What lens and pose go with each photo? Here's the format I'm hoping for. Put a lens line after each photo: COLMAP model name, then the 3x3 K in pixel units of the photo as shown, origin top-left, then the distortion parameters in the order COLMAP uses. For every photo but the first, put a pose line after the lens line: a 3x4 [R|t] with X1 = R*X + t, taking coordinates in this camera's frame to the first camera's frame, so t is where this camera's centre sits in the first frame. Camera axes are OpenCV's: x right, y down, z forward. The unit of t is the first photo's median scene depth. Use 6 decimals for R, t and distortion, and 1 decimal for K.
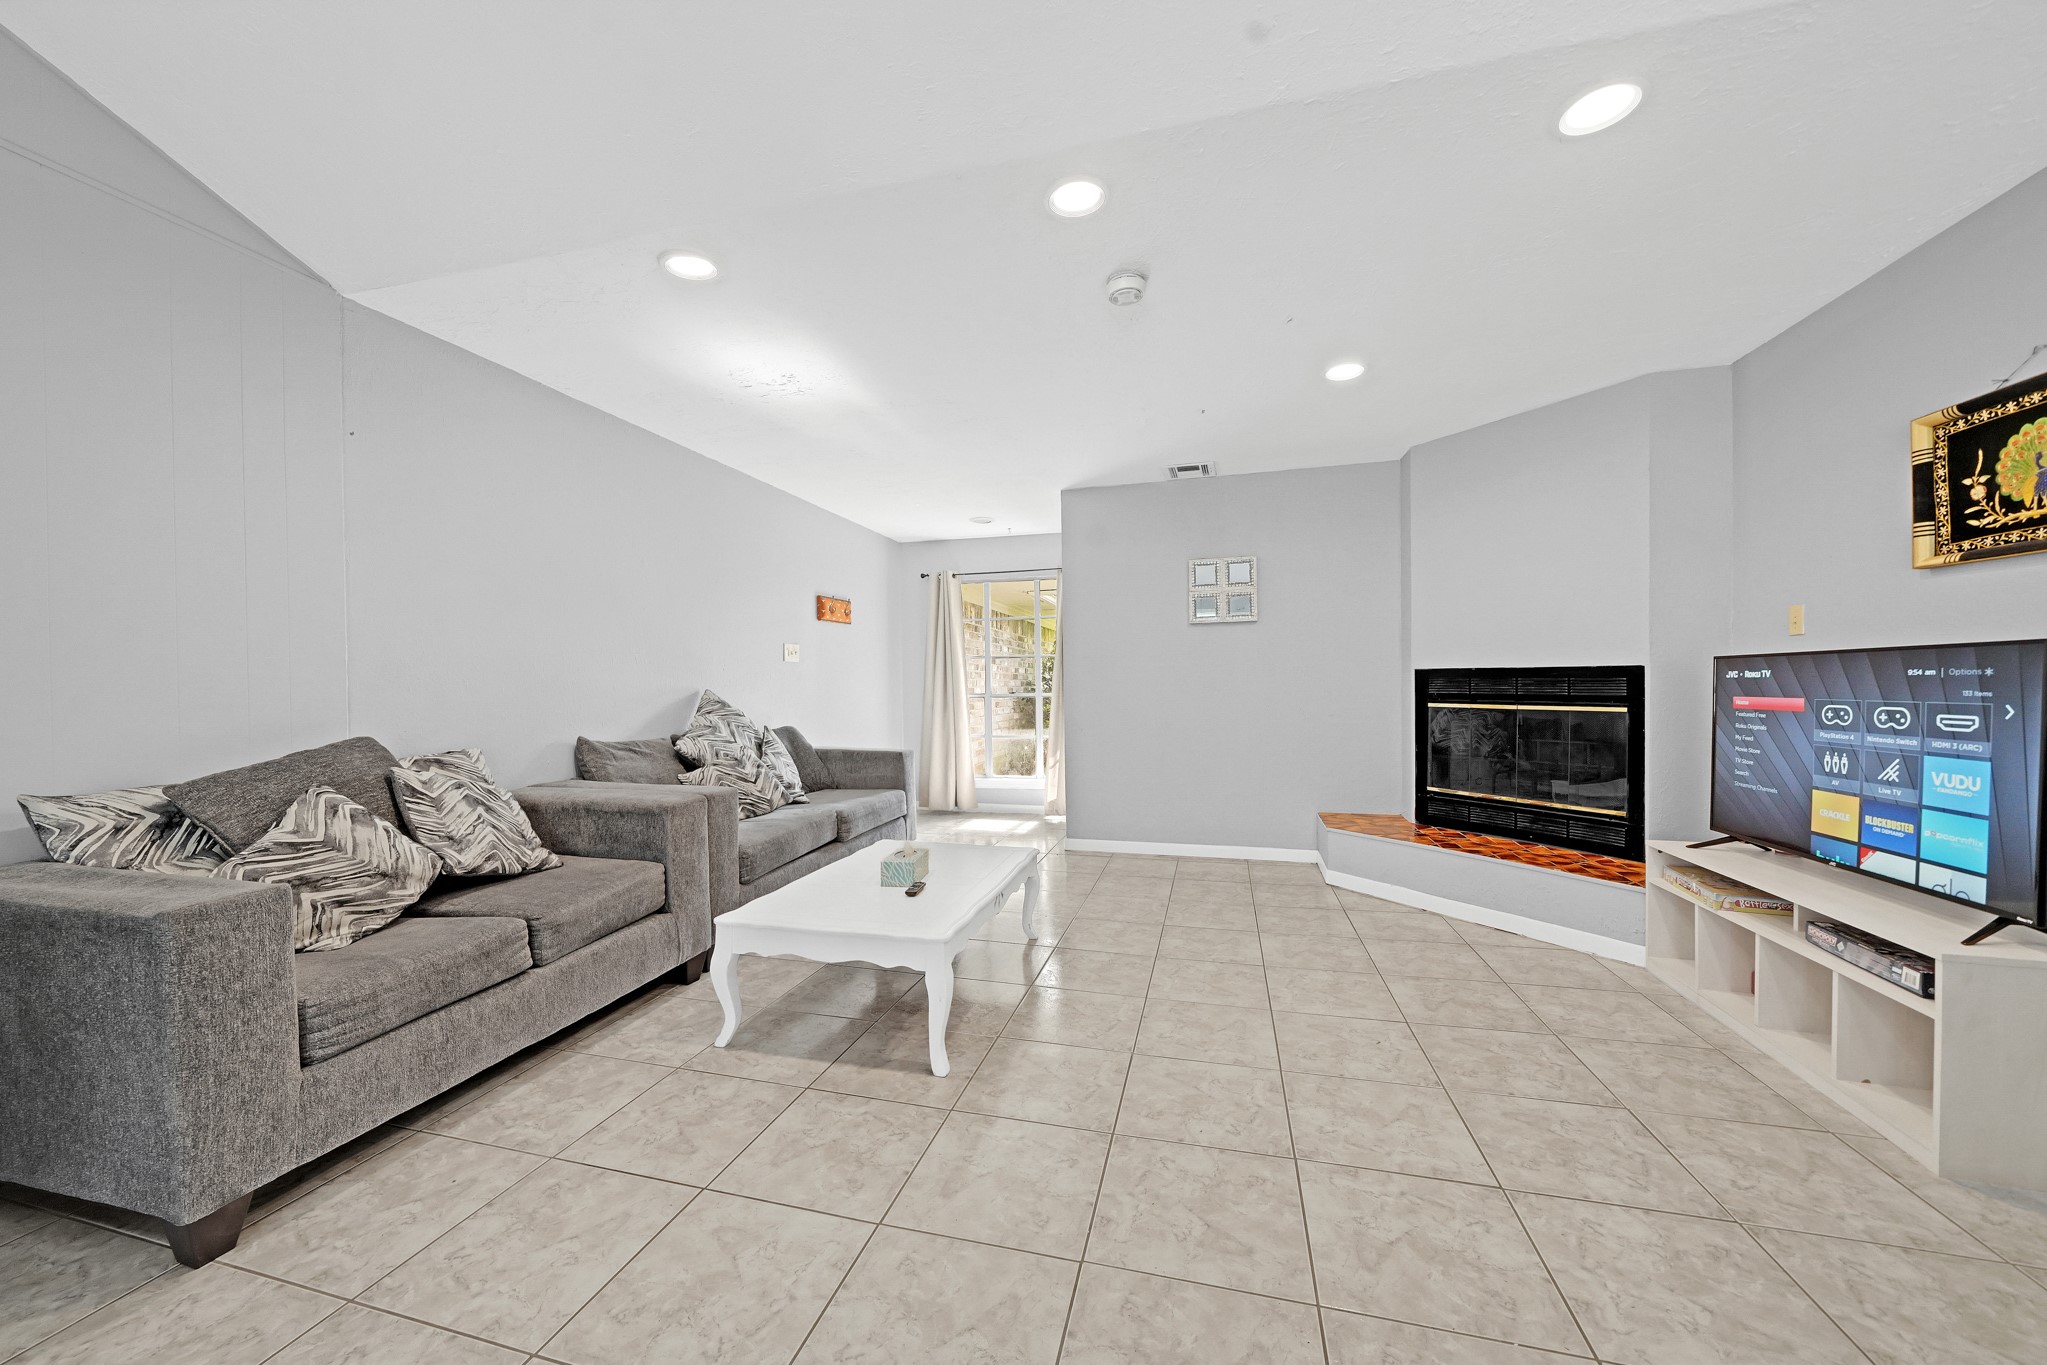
lens RADIAL K [[738.7, 0, 1023.5], [0, 738.7, 682.5], [0, 0, 1]] dist [-0.000482, -0.000111]
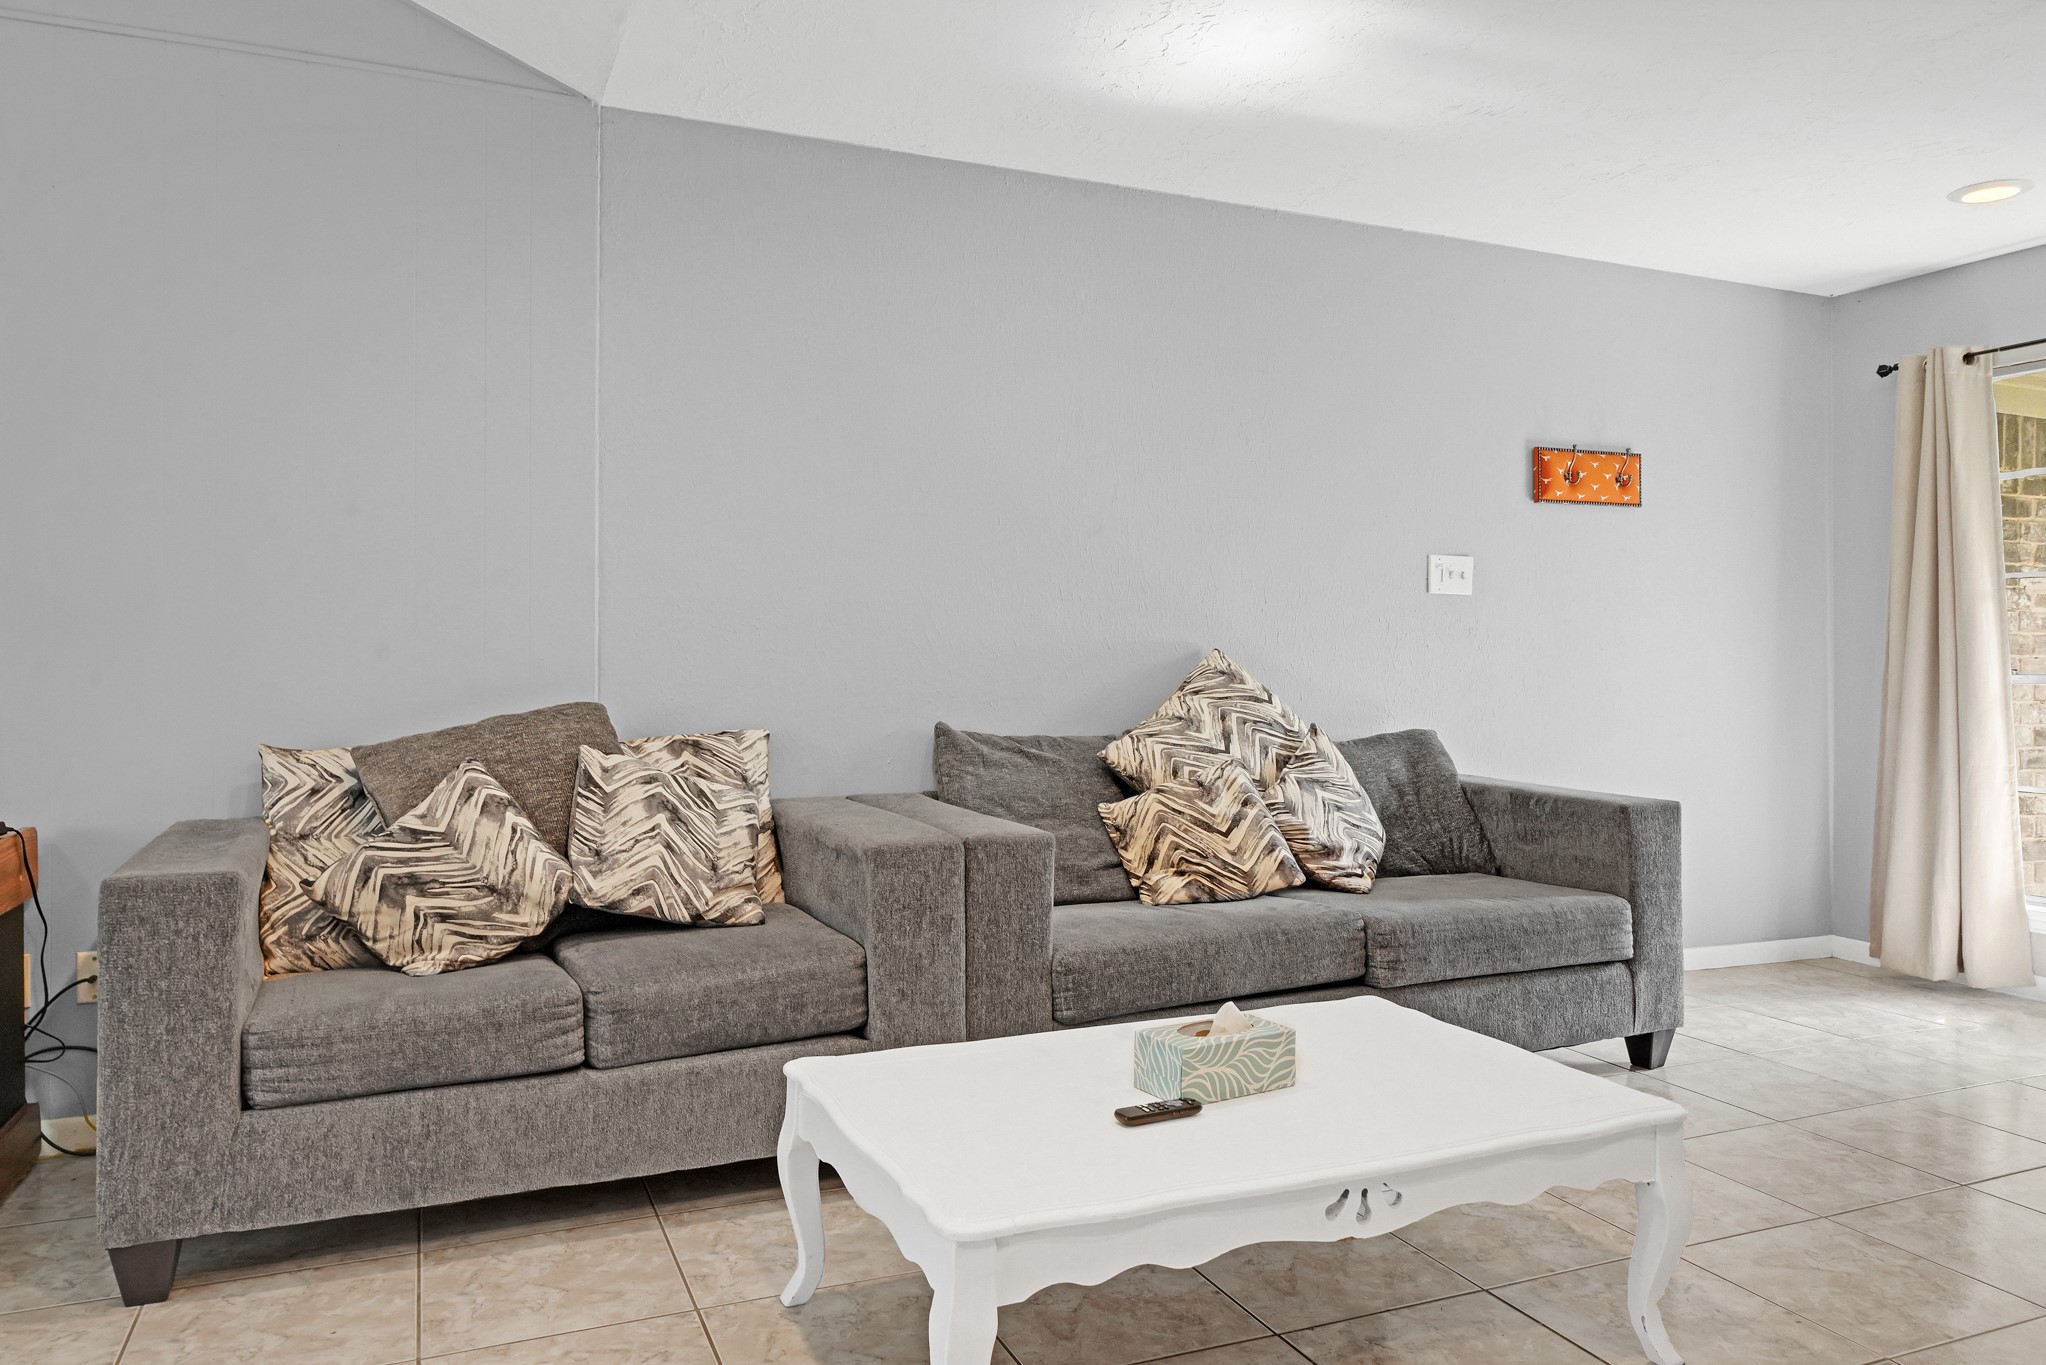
lens RADIAL K [[1414.3, 0, 1022.2], [0, 1414.3, 644.9], [0, 0, 1]] dist [-0.000241, 0.001546]
pose [[0.615818, 0.000897, -0.787888, 0.522655], [-0.006242, 0.999974, -0.003741, 0.021652], [0.787864, 0.007222, 0.615808, 0.528513]]
